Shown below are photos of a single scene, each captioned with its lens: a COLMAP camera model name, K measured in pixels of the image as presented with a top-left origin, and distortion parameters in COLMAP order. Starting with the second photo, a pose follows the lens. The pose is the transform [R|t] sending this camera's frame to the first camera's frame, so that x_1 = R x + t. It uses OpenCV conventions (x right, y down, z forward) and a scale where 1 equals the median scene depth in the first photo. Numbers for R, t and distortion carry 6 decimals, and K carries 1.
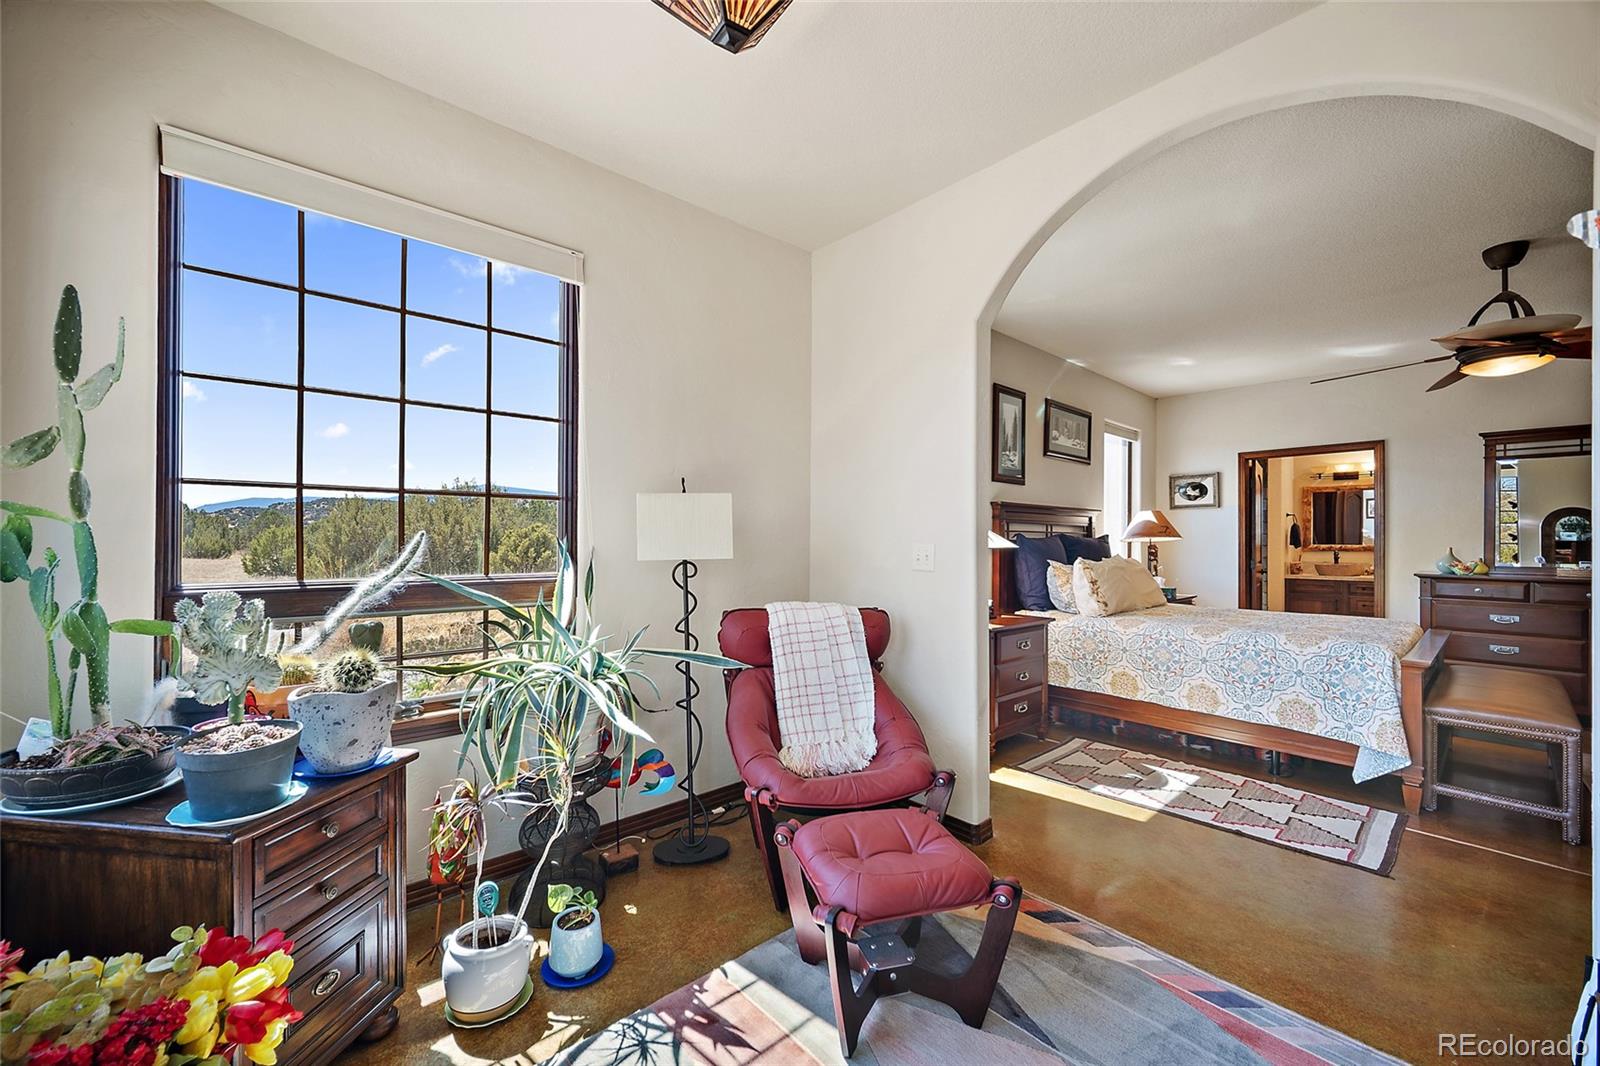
lens RADIAL K [[632.3, 0, 793.5], [0, 632.3, 533.6], [0, 0, 1]] dist [-0.000096, -0.000416]
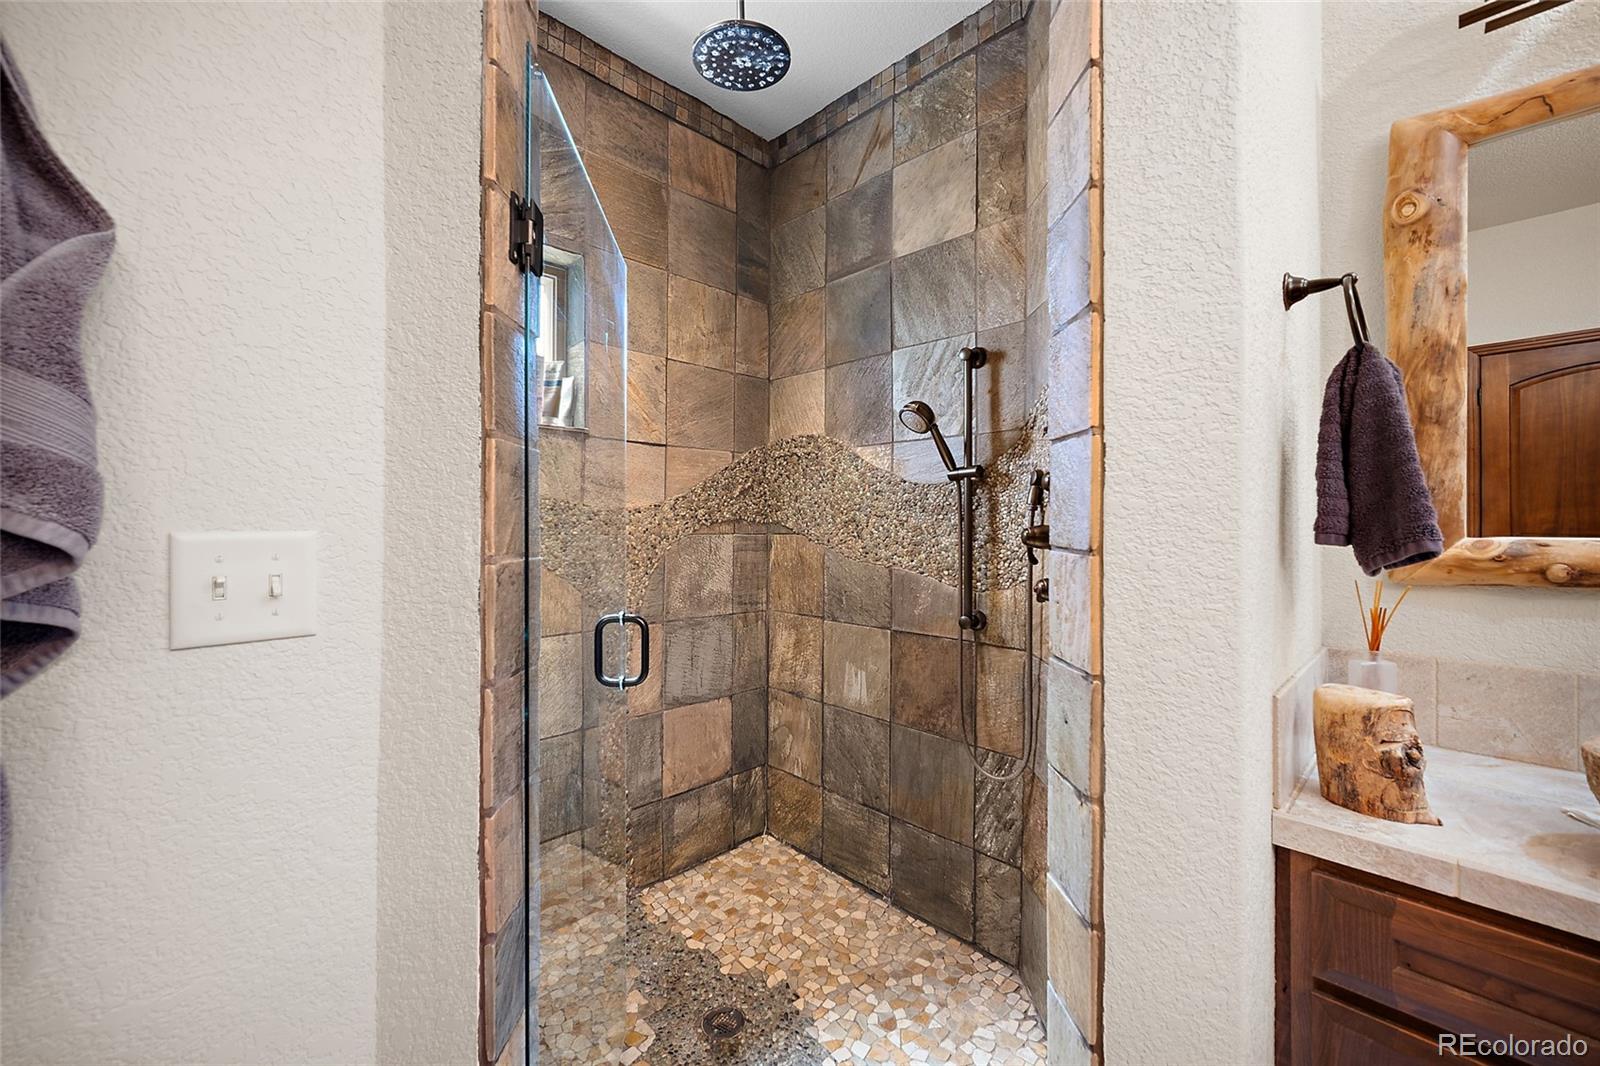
lens RADIAL K [[632.3, 0, 795.3], [0, 632.3, 518.3], [0, 0, 1]] dist [-0.000096, -0.000416]
pose [[0.998691, -0.006874, 0.050681, 0.995782], [0.006556, 0.999958, 0.006449, 0.017347], [-0.050724, -0.006108, 0.998694, 1.295228]]
